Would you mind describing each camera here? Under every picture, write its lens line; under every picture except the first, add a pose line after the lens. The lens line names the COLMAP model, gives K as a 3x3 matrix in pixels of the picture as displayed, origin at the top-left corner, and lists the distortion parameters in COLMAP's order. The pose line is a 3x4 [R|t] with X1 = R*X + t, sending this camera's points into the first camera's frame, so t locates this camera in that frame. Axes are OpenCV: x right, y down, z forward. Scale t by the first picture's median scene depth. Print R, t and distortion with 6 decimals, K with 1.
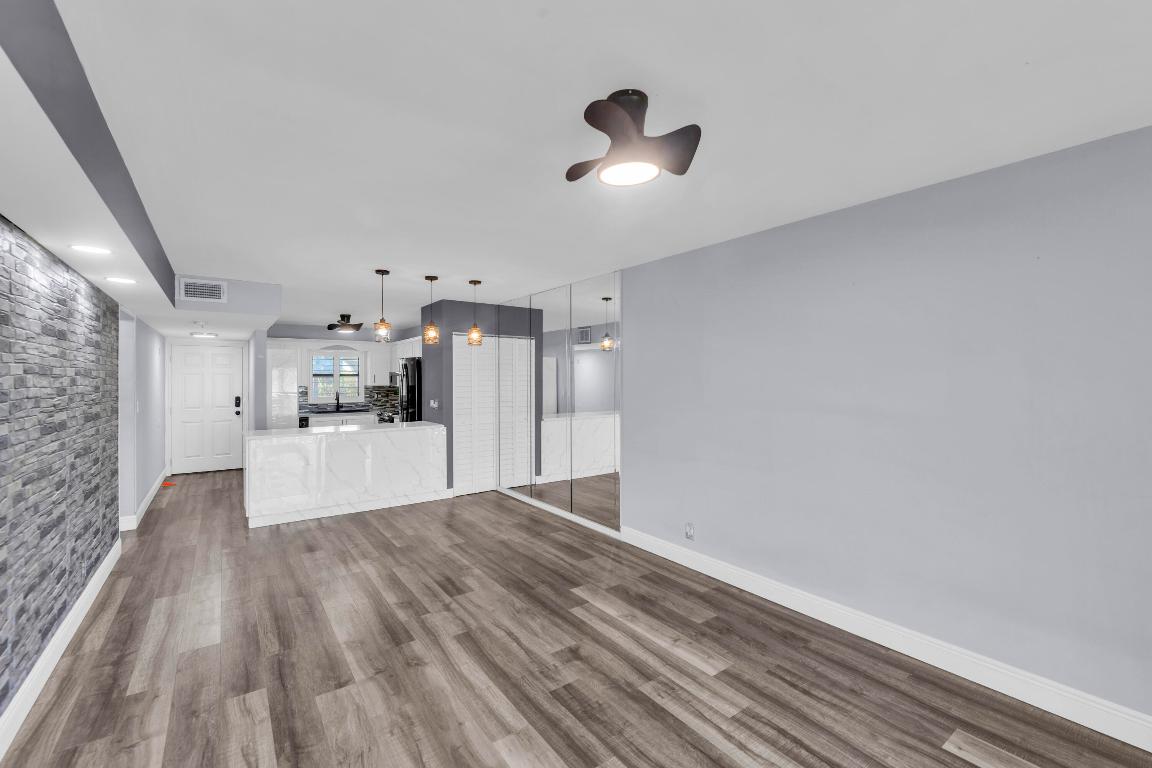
lens RADIAL K [[487.4, 0, 575.9], [0, 487.4, 377.3], [0, 0, 1]] dist [-0.006692, -0.000498]
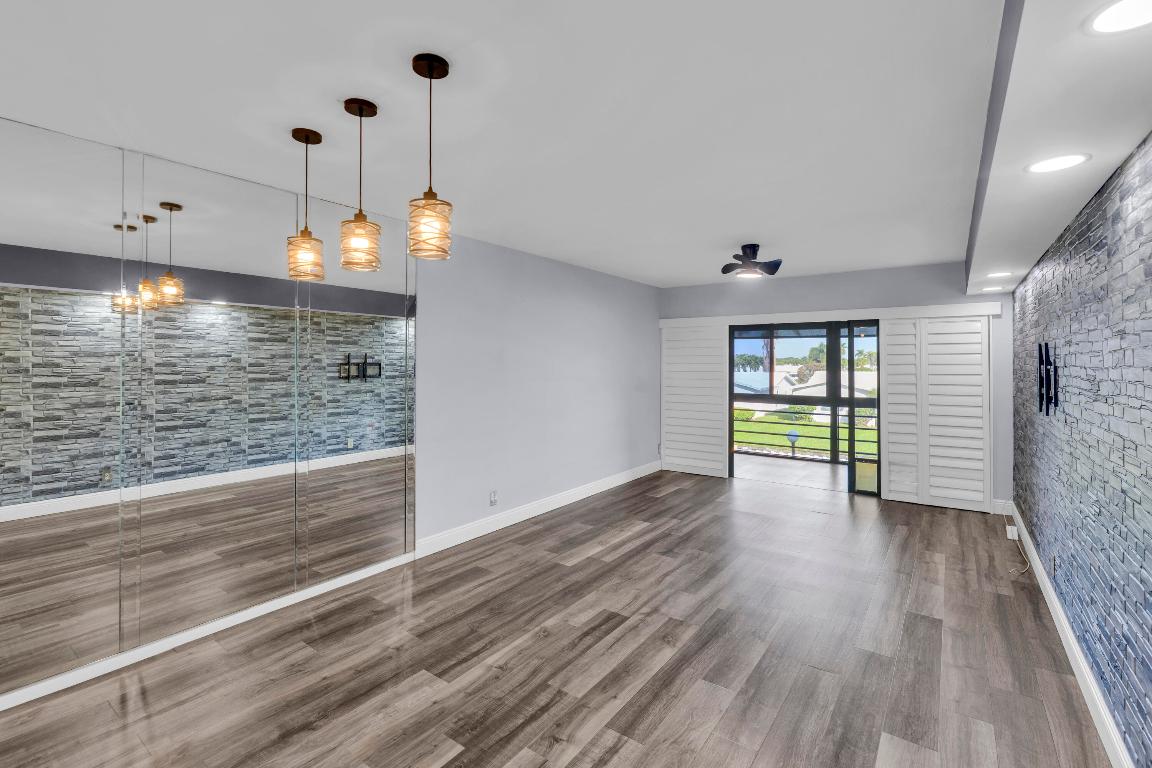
lens RADIAL K [[515.0, 0, 579.4], [0, 515.0, 360.2], [0, 0, 1]] dist [-0.003085, -0.000514]
pose [[-0.309933, 0.004889, 0.950746, -0.896854], [-0.004786, 0.999966, -0.006702, 0.011330], [-0.950746, -0.006628, -0.309899, 1.132412]]
